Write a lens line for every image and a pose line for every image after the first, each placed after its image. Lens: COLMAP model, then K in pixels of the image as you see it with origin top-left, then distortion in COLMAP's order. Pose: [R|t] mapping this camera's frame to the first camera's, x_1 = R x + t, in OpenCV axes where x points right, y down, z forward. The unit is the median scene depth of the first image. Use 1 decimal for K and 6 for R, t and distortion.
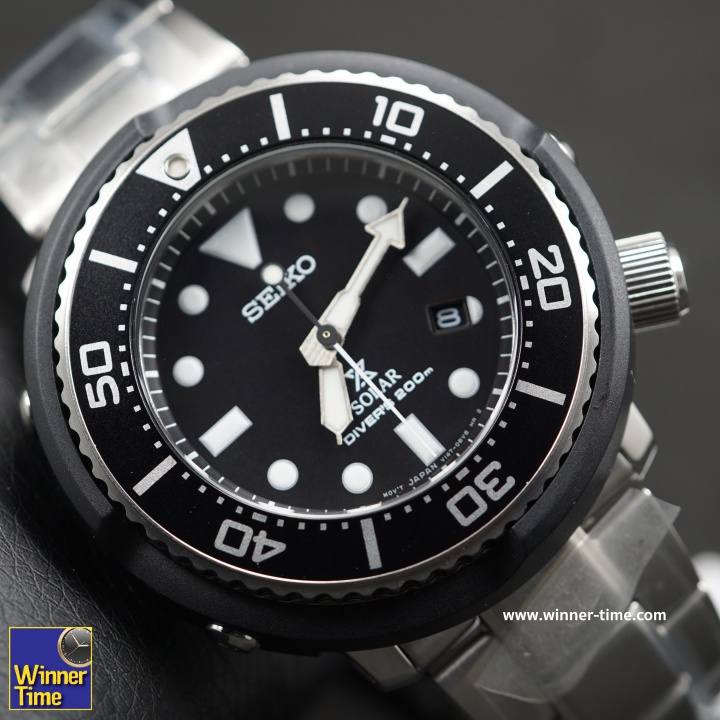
lens RADIAL K [[2679.7, 0, 360.0], [0, 2679.7, 360.0], [0, 0, 1]] dist [0.132061, 3.276282]
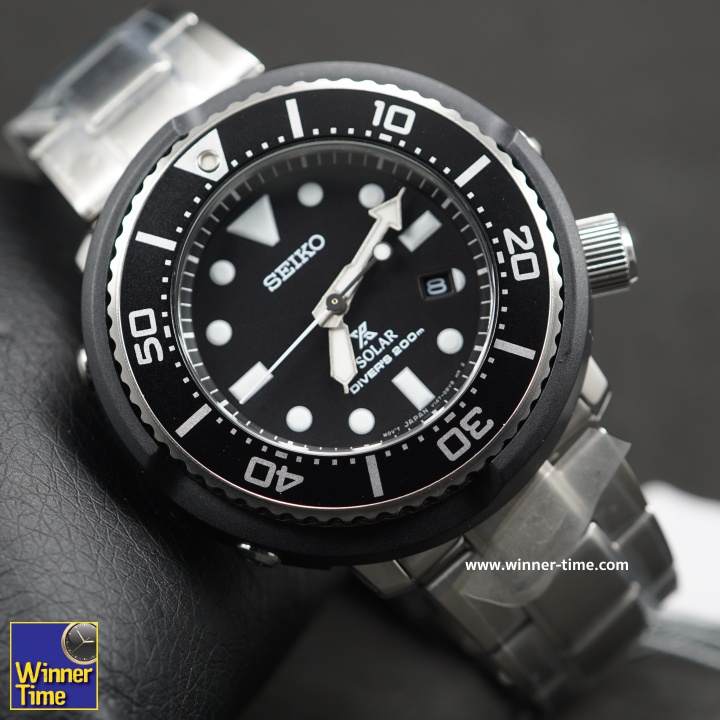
lens RADIAL K [[2679.7, 0, 360.0], [0, 2679.7, 360.0], [0, 0, 1]] dist [0.132061, 3.276282]
pose [[0.999852, -0.006490, 0.015951, -0.020481], [0.006070, 0.999636, 0.026284, -0.014664], [-0.016116, -0.026183, 0.999527, -0.194143]]
